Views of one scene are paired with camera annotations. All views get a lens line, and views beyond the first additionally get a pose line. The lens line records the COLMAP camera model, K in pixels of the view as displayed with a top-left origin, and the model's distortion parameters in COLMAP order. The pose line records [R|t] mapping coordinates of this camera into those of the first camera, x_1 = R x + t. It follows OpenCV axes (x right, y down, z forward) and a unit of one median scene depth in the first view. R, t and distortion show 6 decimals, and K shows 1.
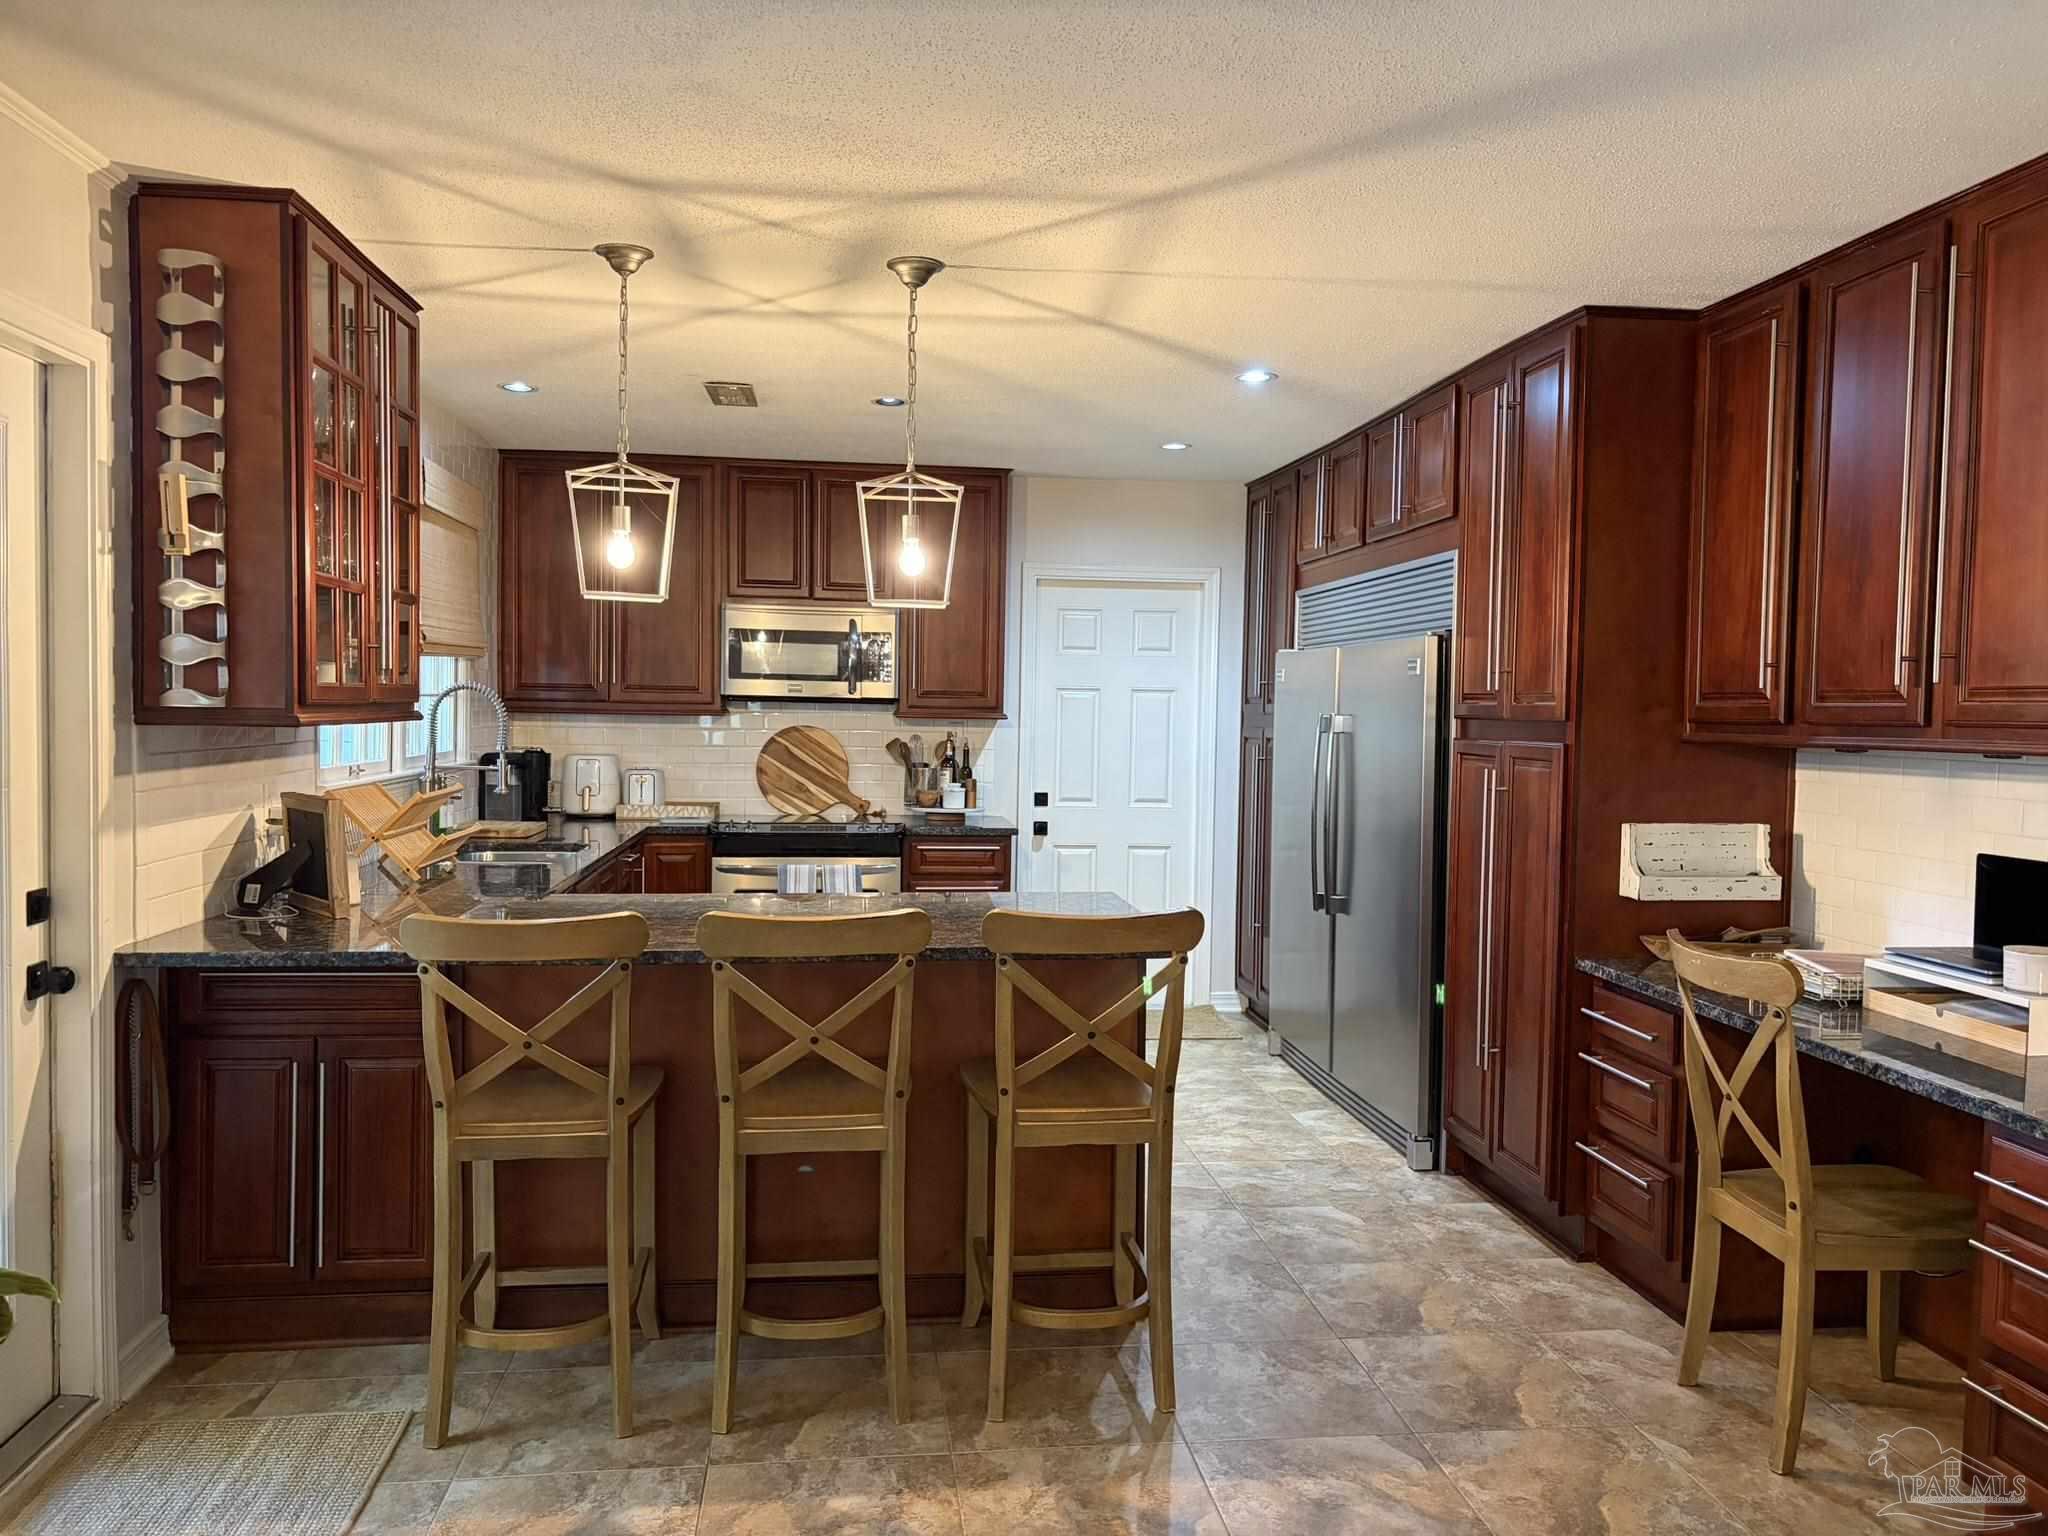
lens RADIAL K [[1562.4, 0, 1024.0], [0, 1562.4, 768.0], [0, 0, 1]] dist [0.065526, -0.081258]
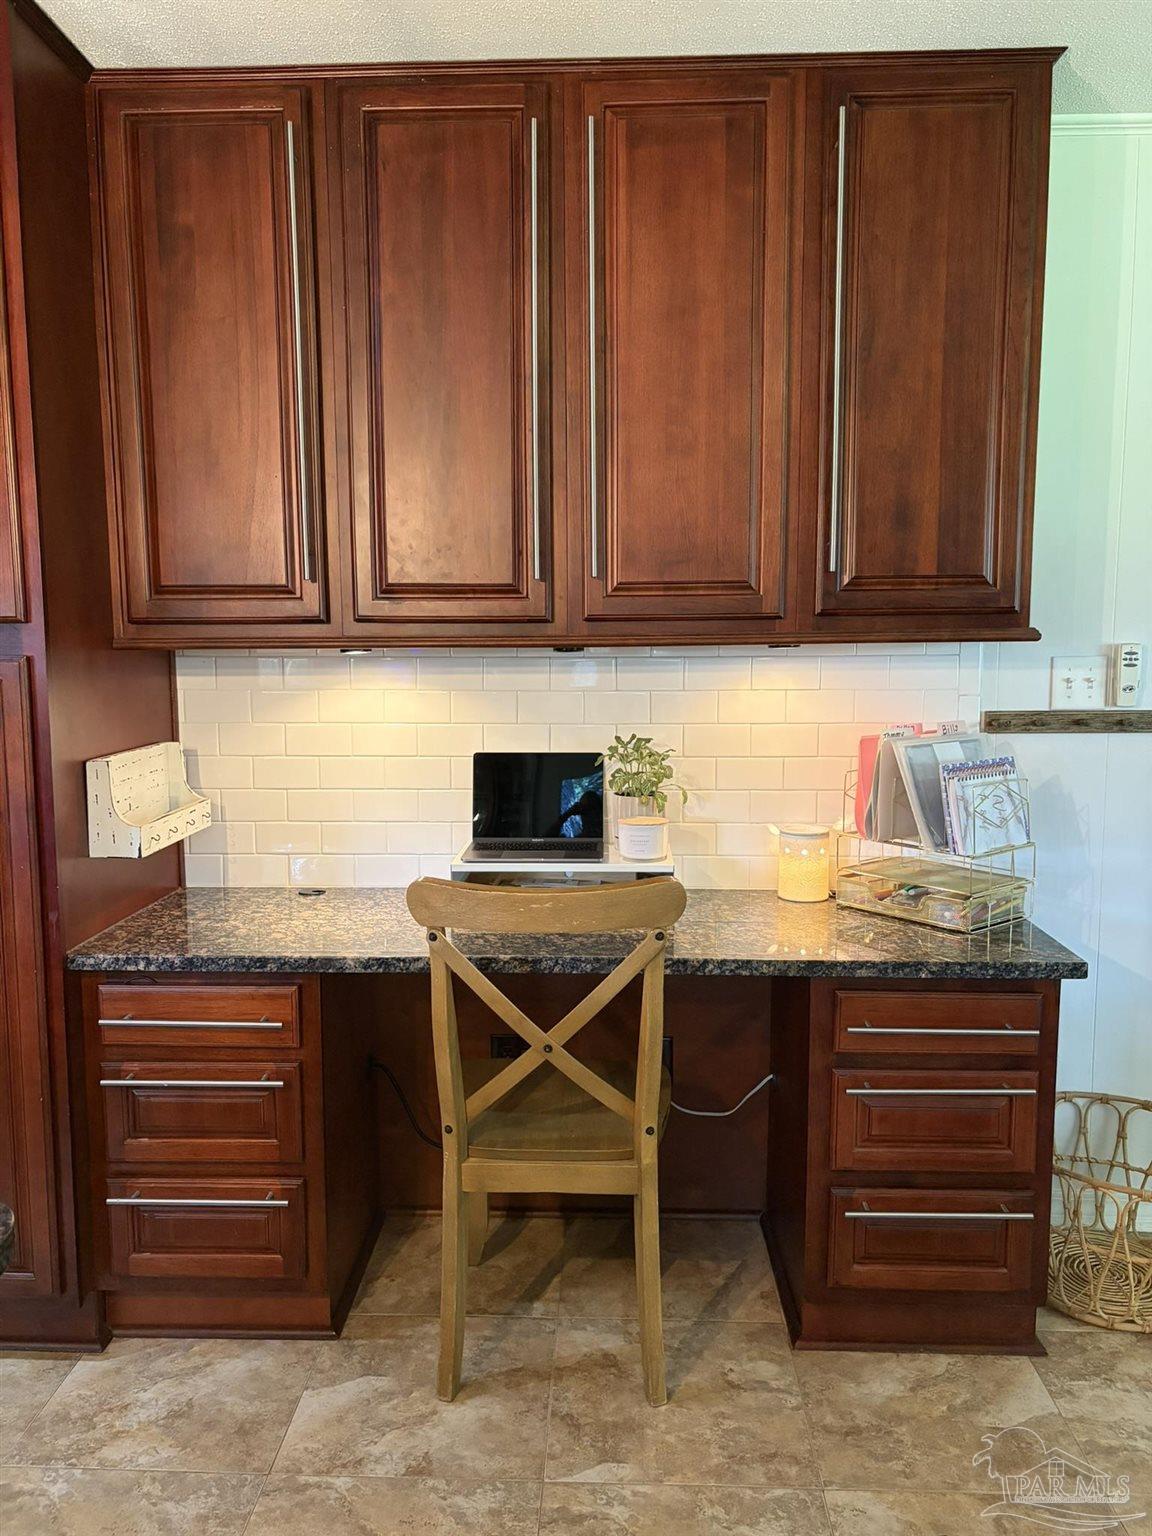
lens RADIAL K [[1171.8, 0, 576.0], [0, 1171.8, 768.0], [0, 0, 1]] dist [0.065526, -0.081258]
pose [[0.151740, -0.125915, 0.980368, -0.174794], [0.042819, 0.991759, 0.120750, -0.024541], [-0.987493, 0.023655, 0.155881, 0.923966]]
